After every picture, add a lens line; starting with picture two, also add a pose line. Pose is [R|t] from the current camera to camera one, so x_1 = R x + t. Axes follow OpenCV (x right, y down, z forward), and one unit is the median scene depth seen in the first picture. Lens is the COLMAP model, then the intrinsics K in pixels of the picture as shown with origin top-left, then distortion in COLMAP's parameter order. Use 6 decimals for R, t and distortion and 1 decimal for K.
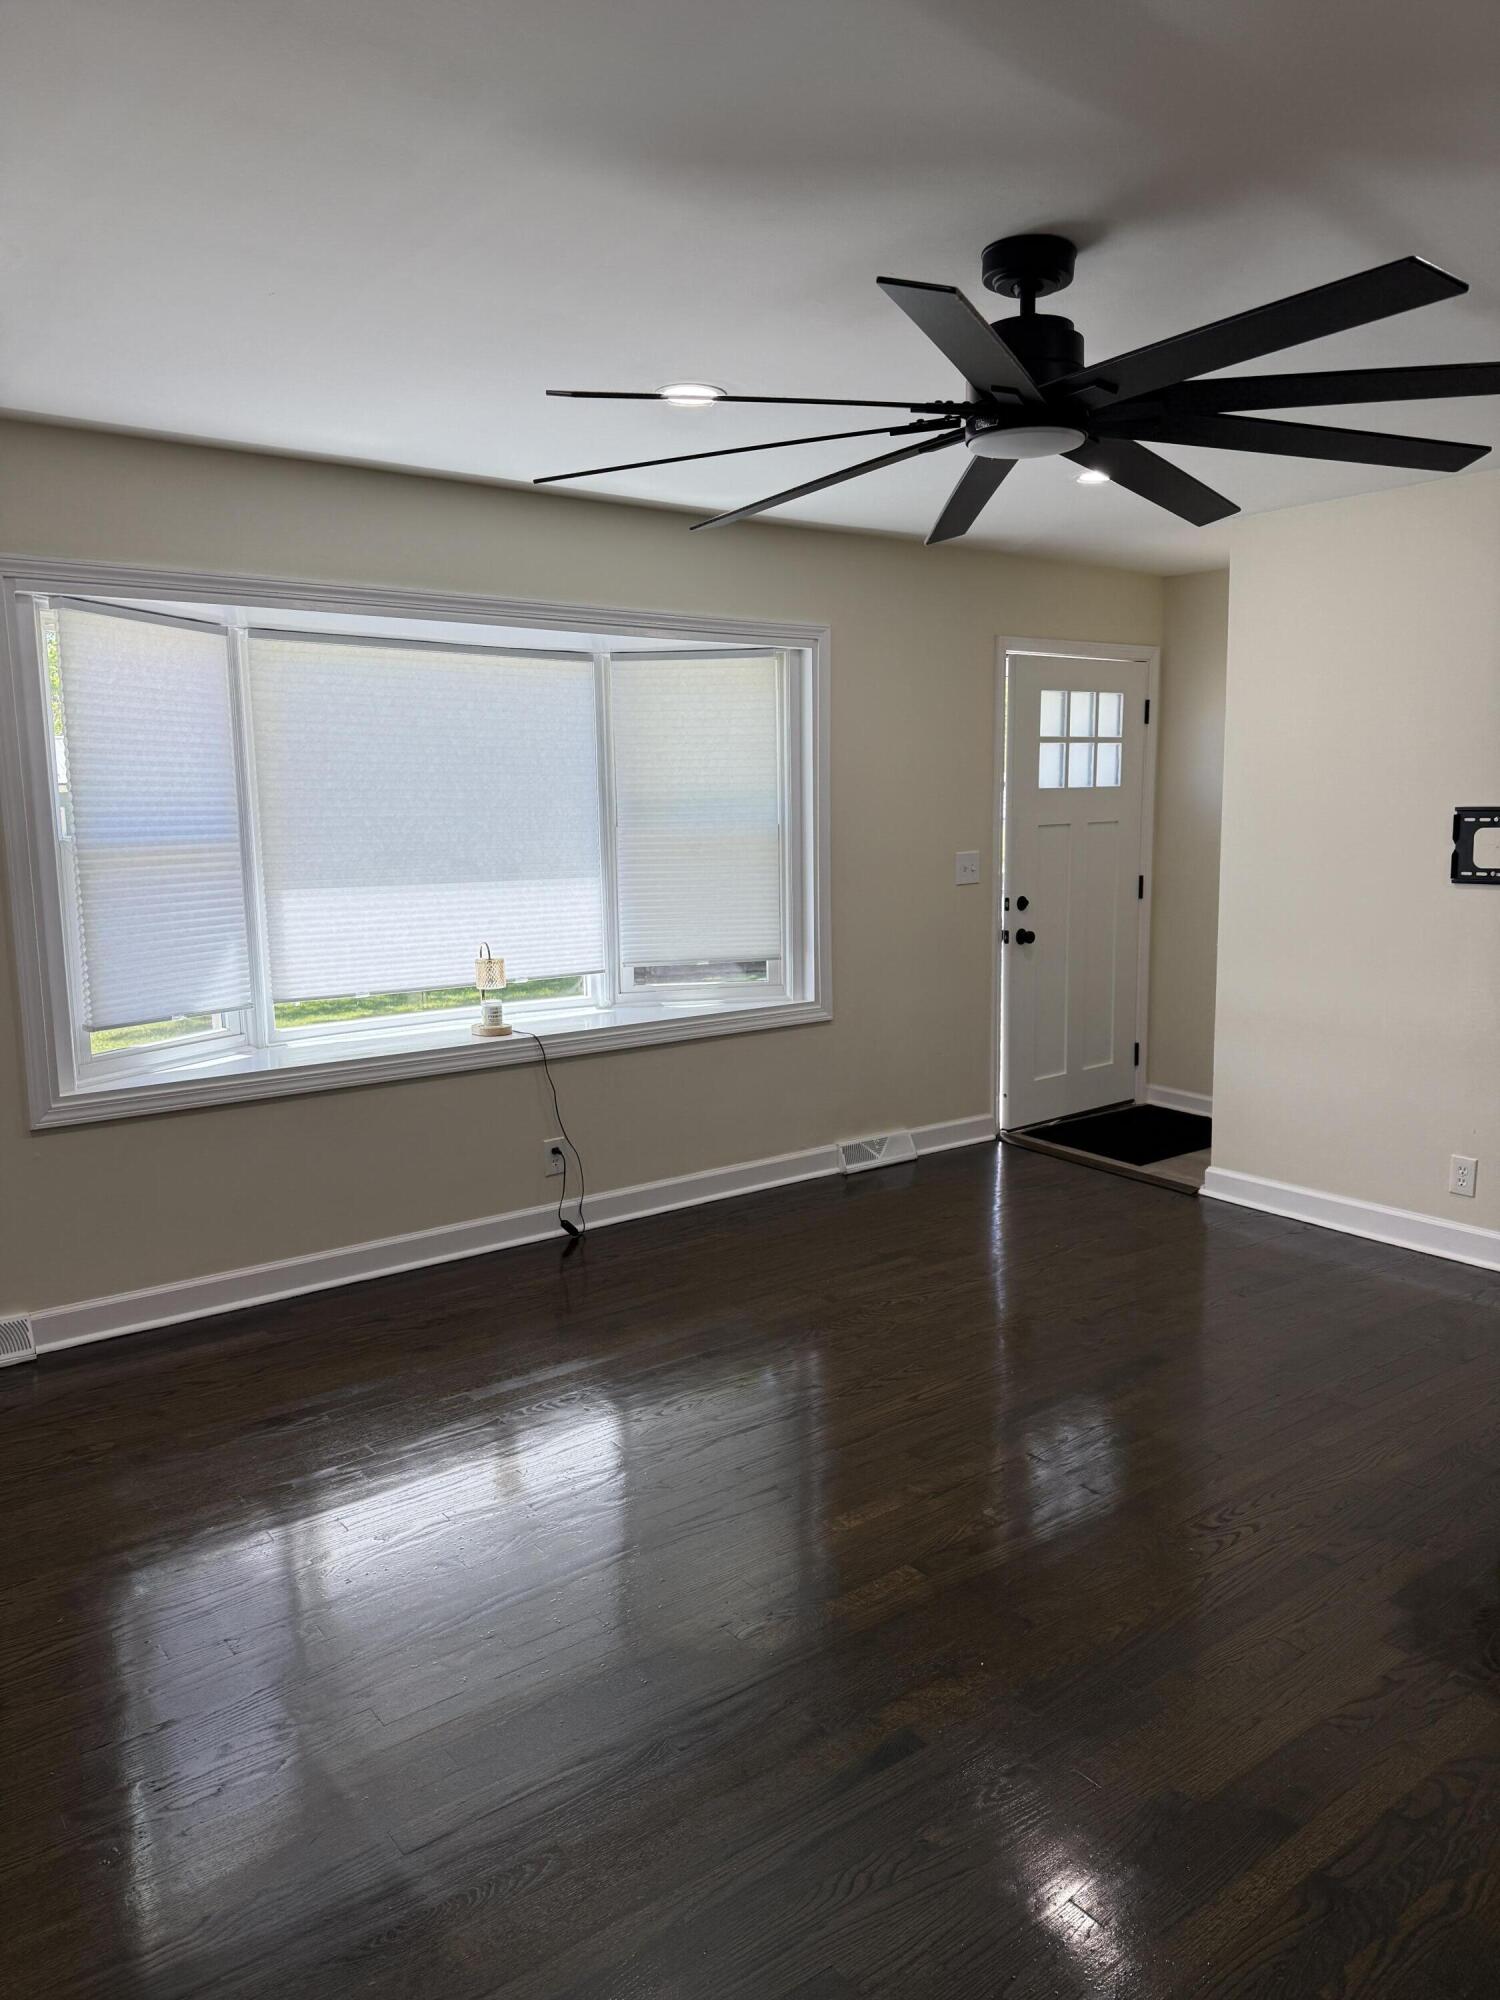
lens RADIAL K [[1407.6, 0, 750.0], [0, 1407.6, 1000.0], [0, 0, 1]] dist [-0.000838, -0.003744]
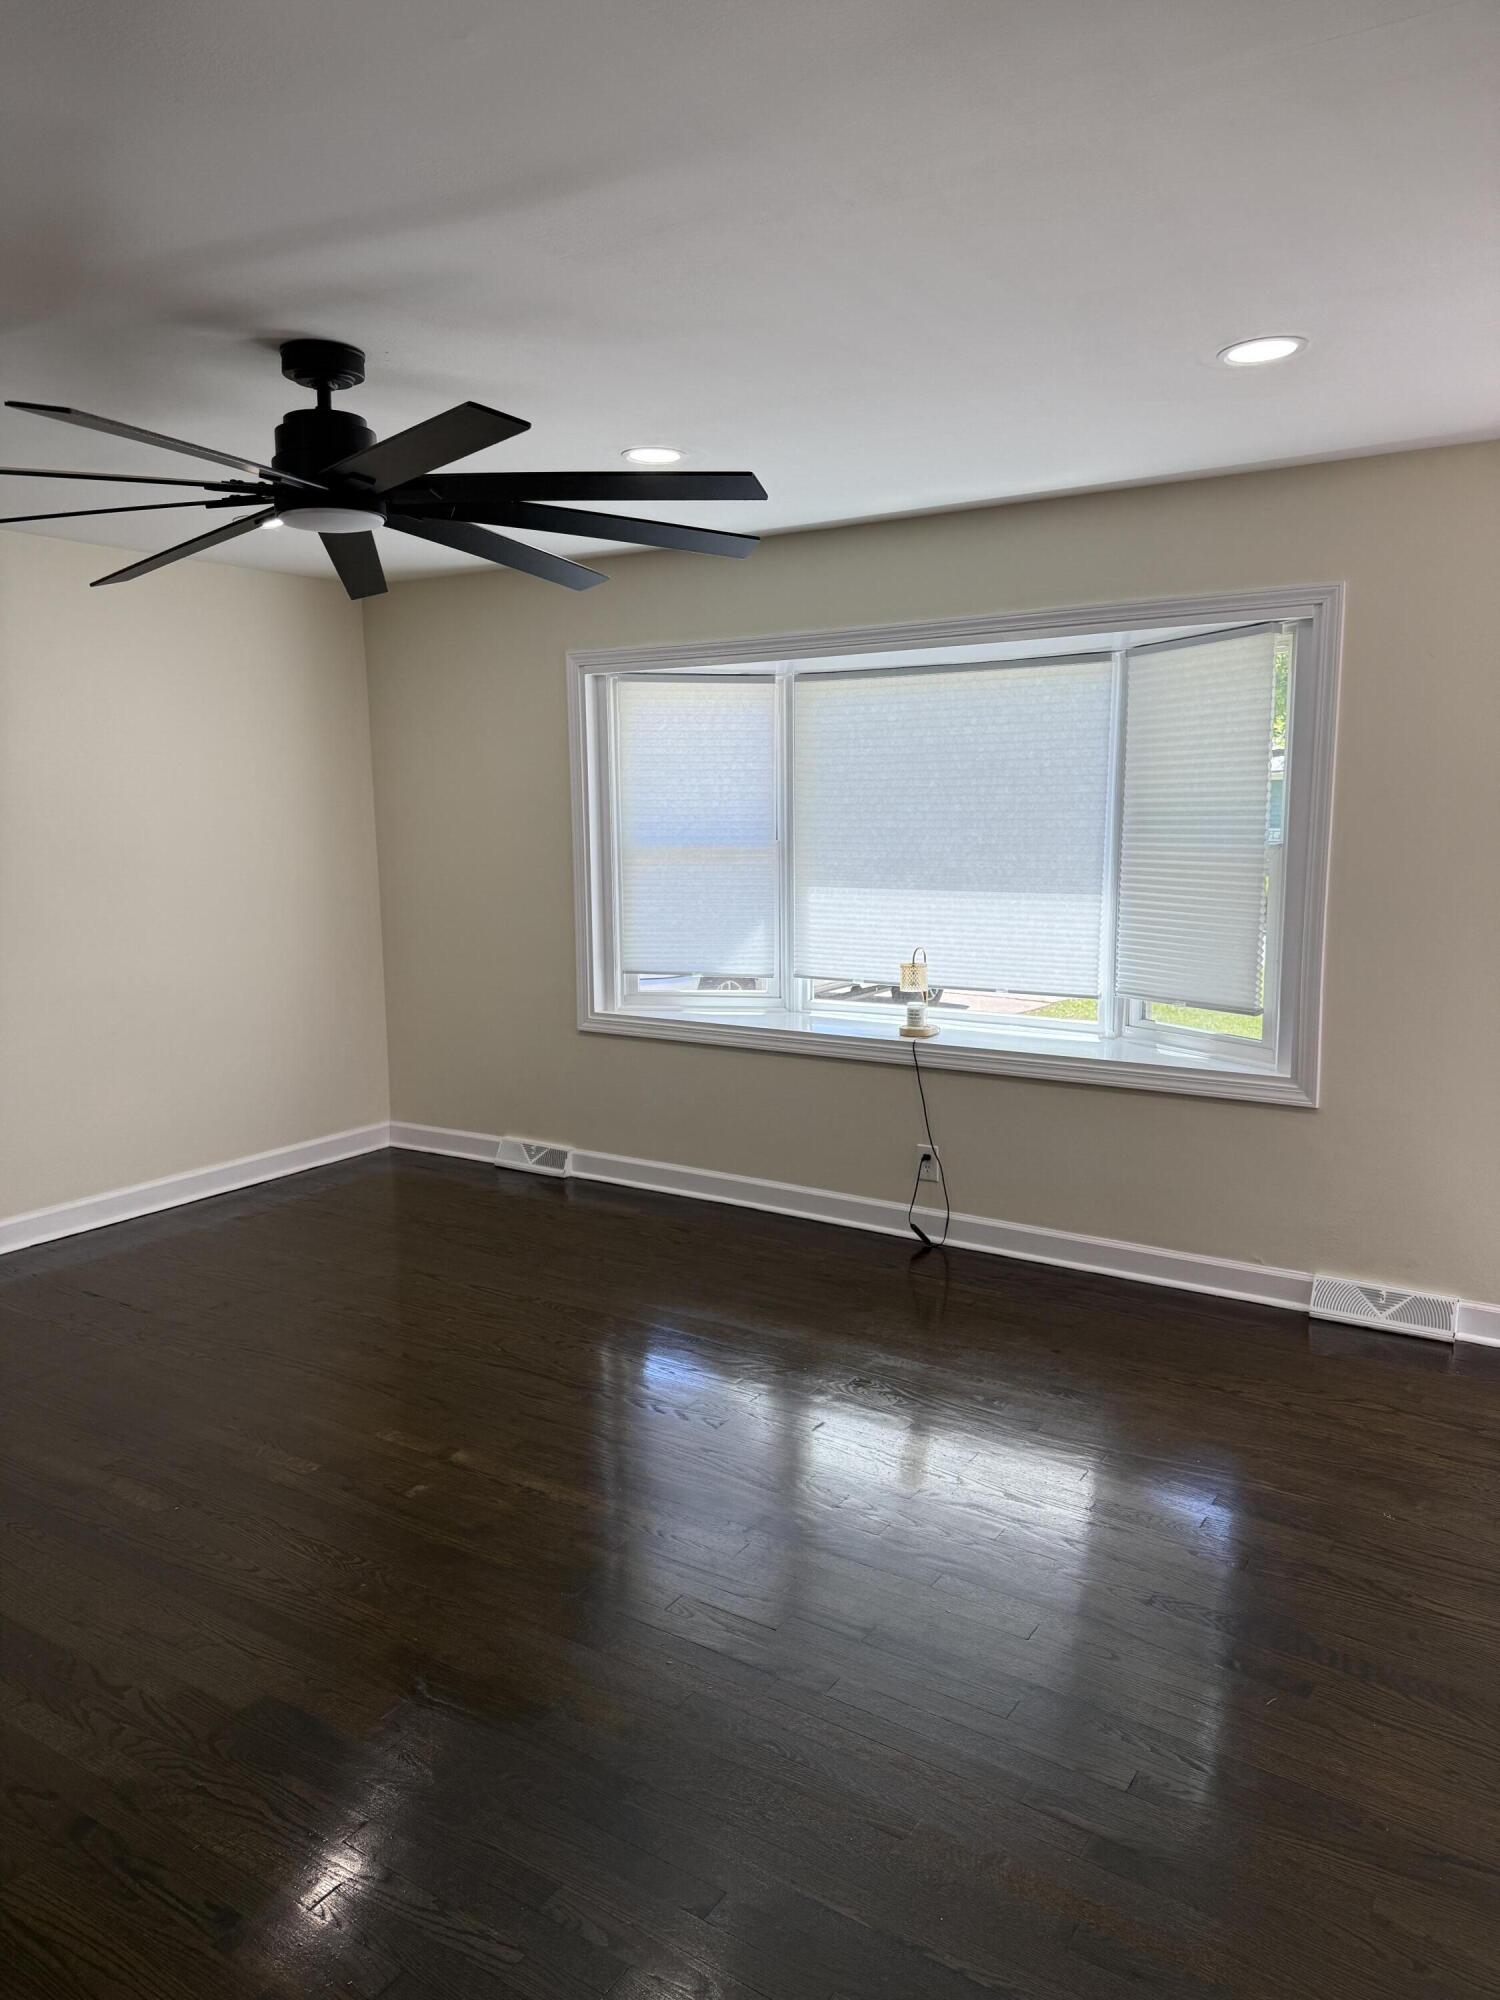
lens RADIAL K [[1398.3, 0, 749.9], [0, 1398.3, 983.3], [0, 0, 1]] dist [0.000932, -0.001571]
pose [[0.279126, 0.124693, -0.952124, 0.781896], [-0.119386, 0.988346, 0.094438, -0.098827], [0.952804, 0.087311, 0.290760, 0.576636]]
